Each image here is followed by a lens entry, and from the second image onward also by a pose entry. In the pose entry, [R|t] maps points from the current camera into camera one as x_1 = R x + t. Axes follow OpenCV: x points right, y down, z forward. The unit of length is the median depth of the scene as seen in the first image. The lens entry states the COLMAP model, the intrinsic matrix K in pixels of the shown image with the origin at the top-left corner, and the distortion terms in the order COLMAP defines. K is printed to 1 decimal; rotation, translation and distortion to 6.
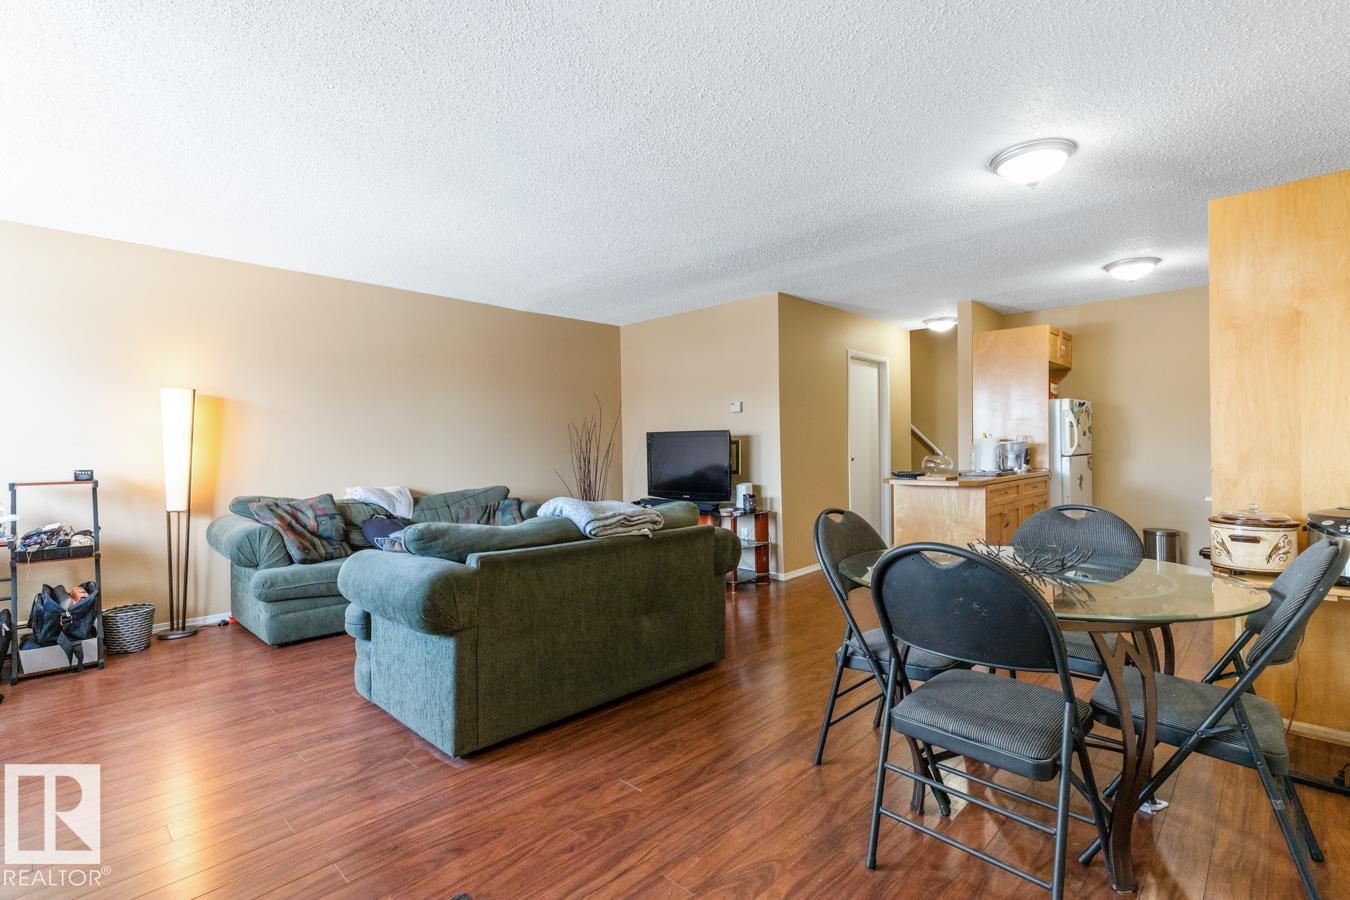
lens RADIAL K [[619.3, 0, 675.0], [0, 619.3, 450.0], [0, 0, 1]] dist [-0.001512, -0.000556]
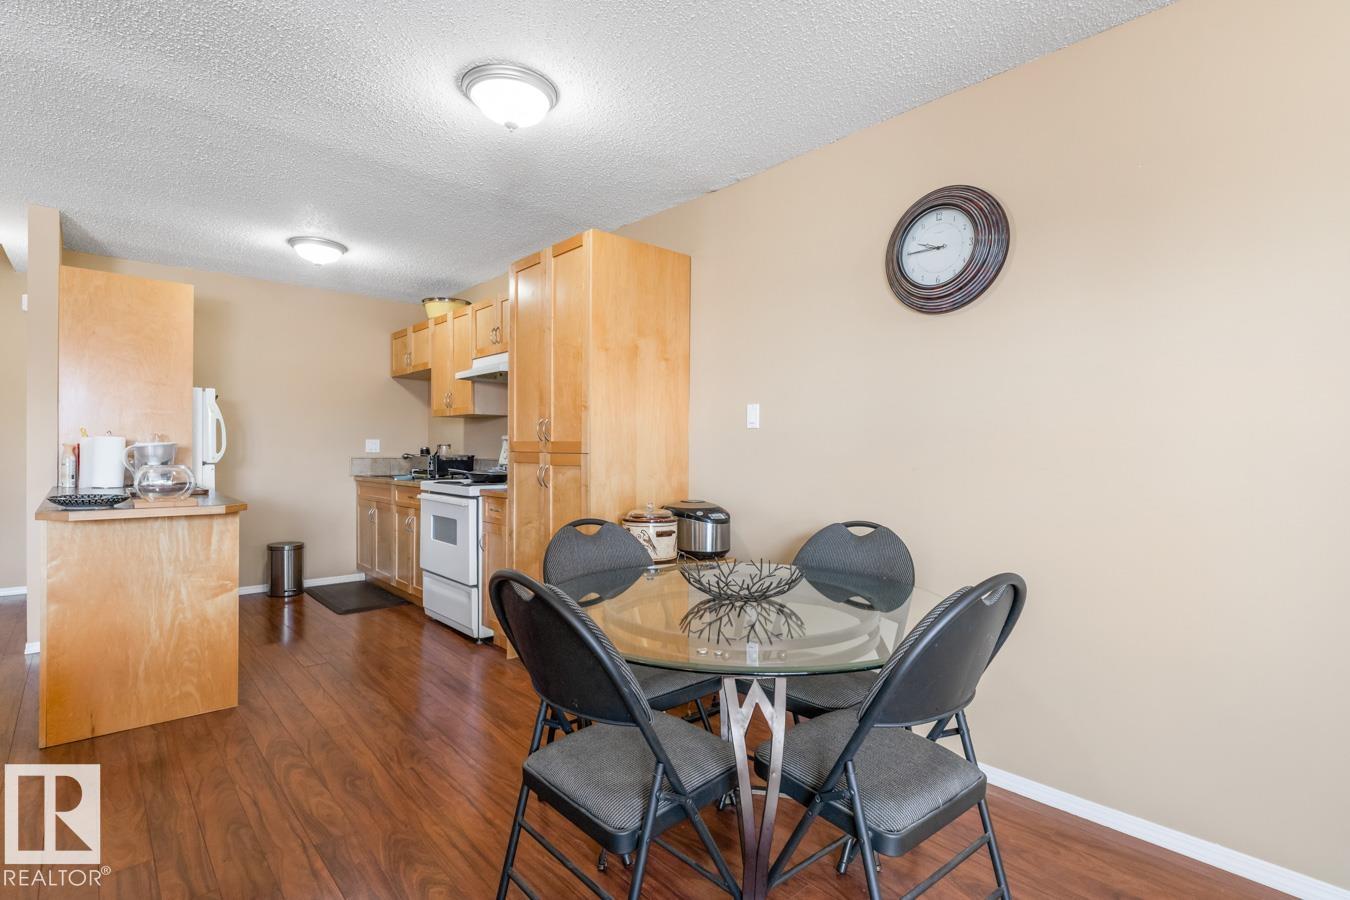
lens RADIAL K [[644.0, 0, 672.7], [0, 644.0, 455.0], [0, 0, 1]] dist [-0.001929, 0.000448]
pose [[0.055064, 0.006586, 0.998461, -0.178655], [-0.006756, 0.999958, -0.006224, 0.000212], [-0.998460, -0.006403, 0.055106, 0.522355]]
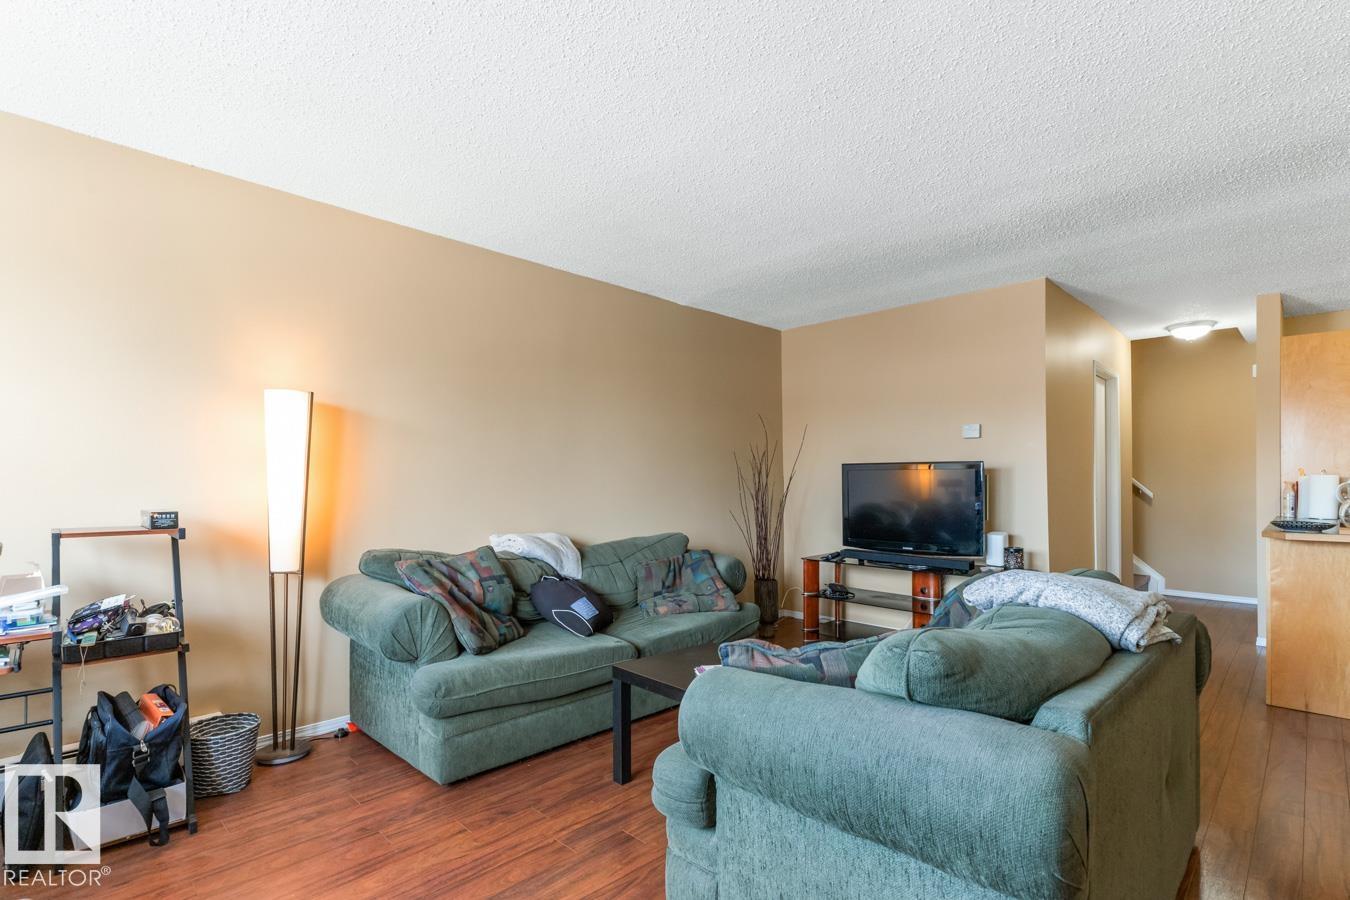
lens RADIAL K [[640.6, 0, 677.9], [0, 640.6, 482.0], [0, 0, 1]] dist [-0.000719, -0.000574]
pose [[0.999924, 0.009087, -0.008287, -0.371319], [-0.009120, 0.999950, -0.004029, -0.000542], [0.008250, 0.004104, 0.999958, 0.303659]]
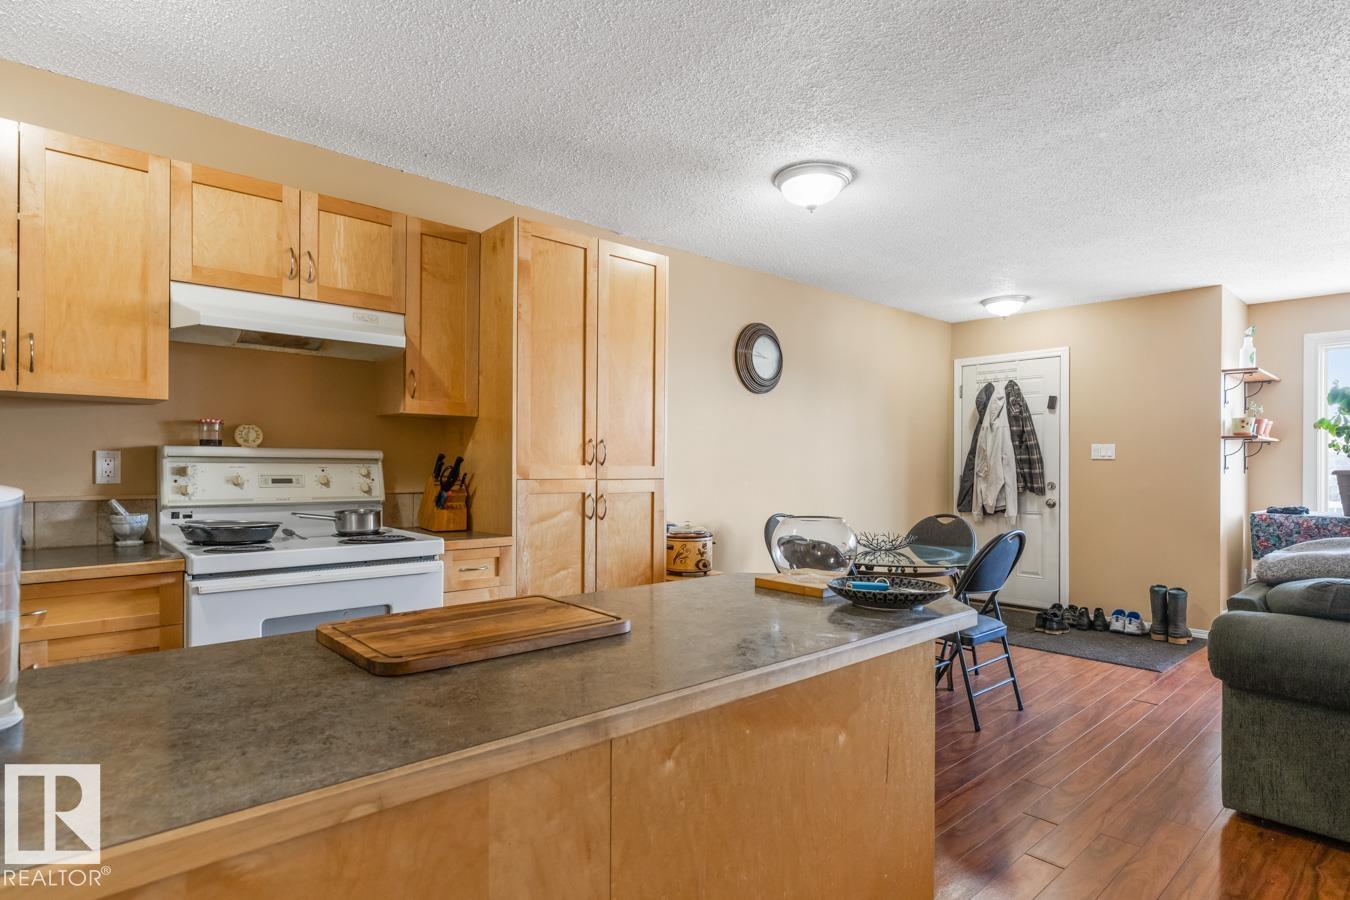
lens RADIAL K [[726.8, 0, 671.1], [0, 726.8, 465.4], [0, 0, 1]] dist [-0.001128, -0.000343]
pose [[-0.998333, 0.007075, 0.057278, 0.520226], [0.007195, 0.999972, 0.001889, -0.023117], [-0.057263, 0.002298, -0.998356, 1.527194]]
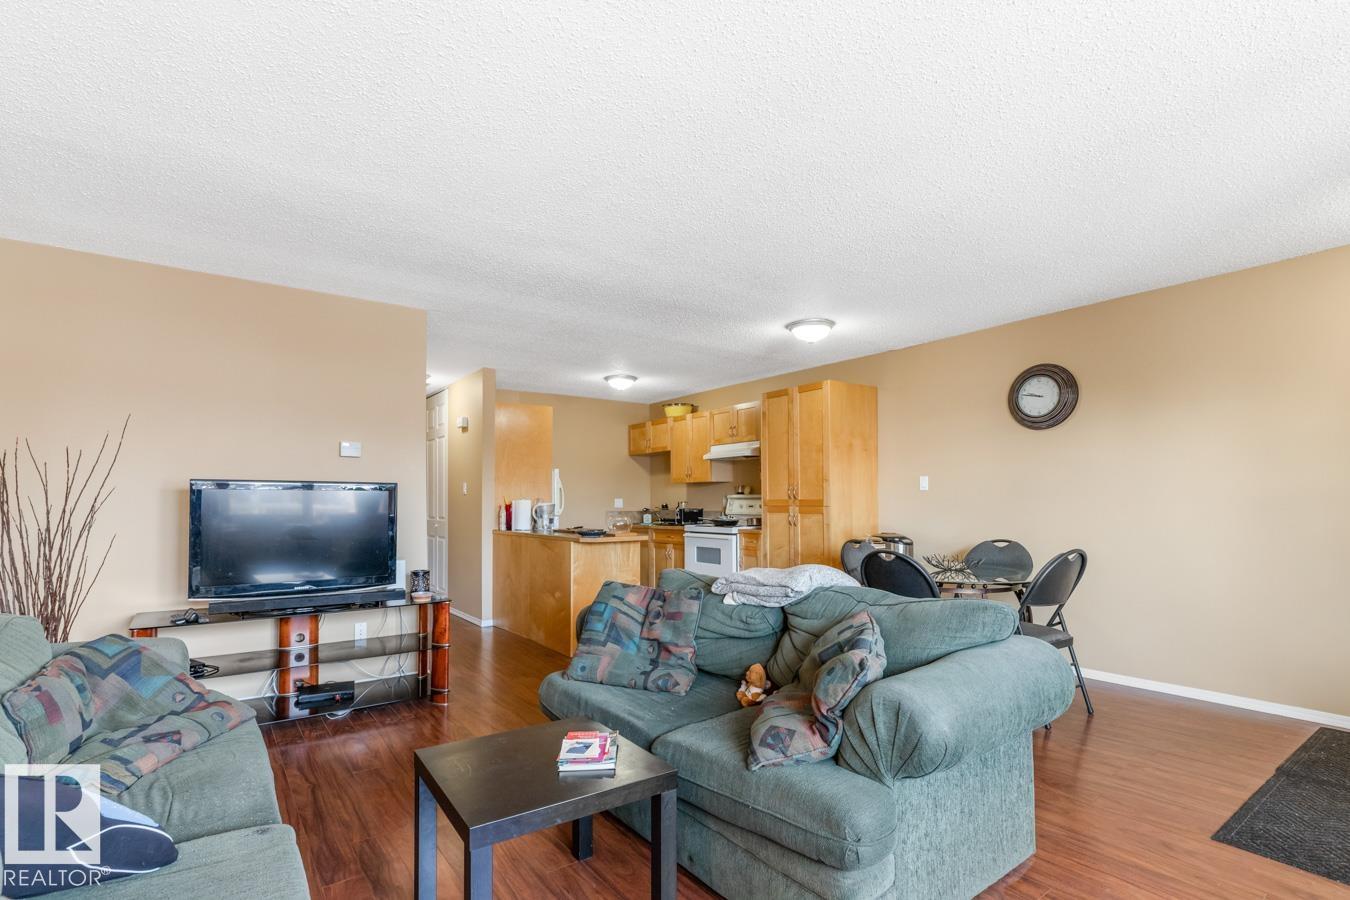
lens RADIAL K [[631.1, 0, 673.1], [0, 631.1, 493.7], [0, 0, 1]] dist [0.000720, -0.000051]
pose [[0.159541, 0.026624, 0.986832, -0.776638], [0.005155, 0.999600, -0.027802, 0.003118], [-0.987178, 0.009523, 0.159340, 0.775879]]
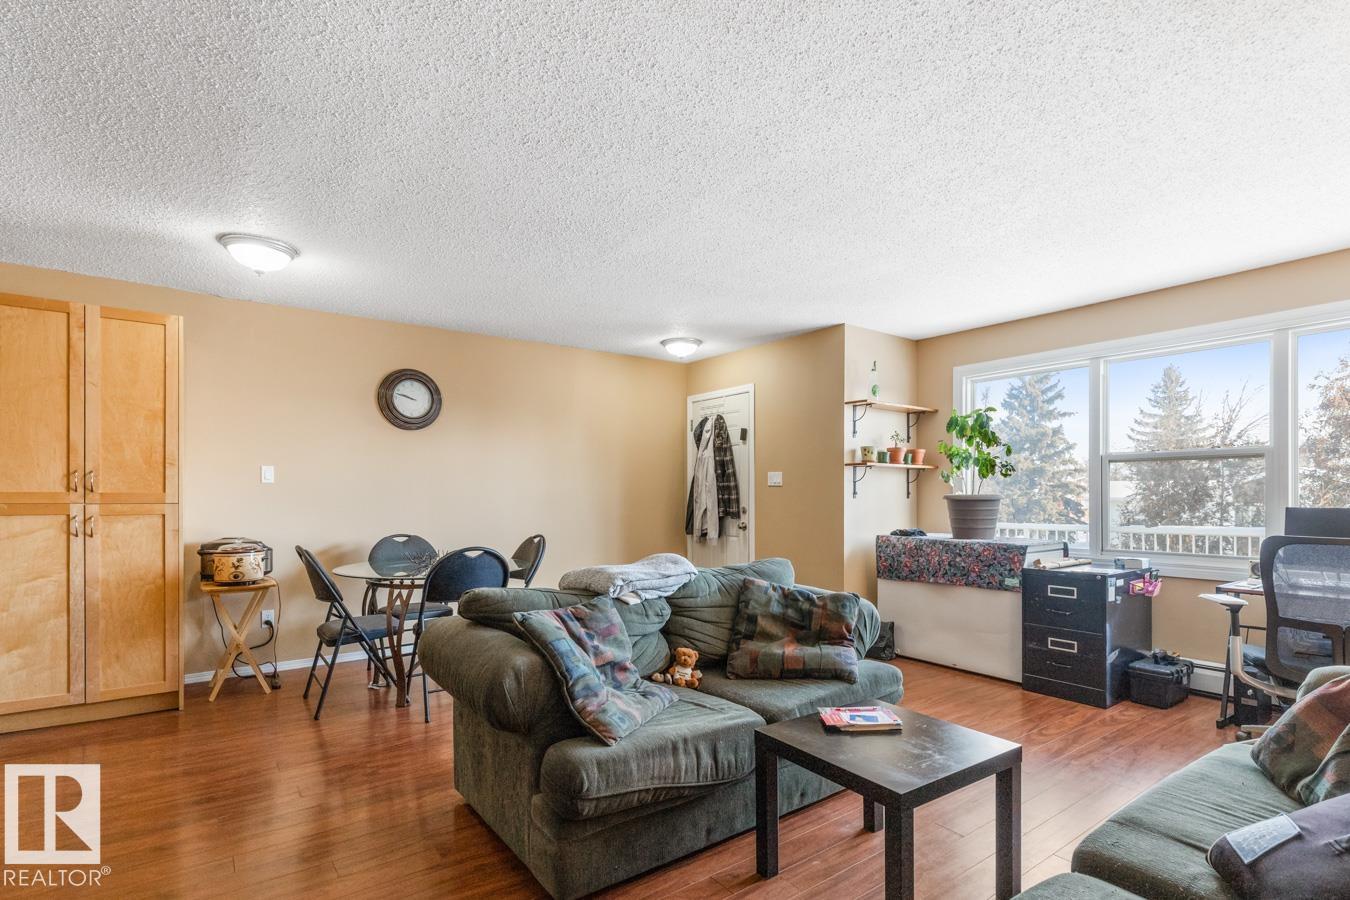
lens RADIAL K [[656.6, 0, 680.1], [0, 656.6, 498.0], [0, 0, 1]] dist [-0.000039, 0.000046]
pose [[-0.988019, 0.010246, 0.153992, -0.265256], [0.011215, 0.999922, 0.005430, -0.010303], [-0.153924, 0.007092, -0.988057, 1.472834]]
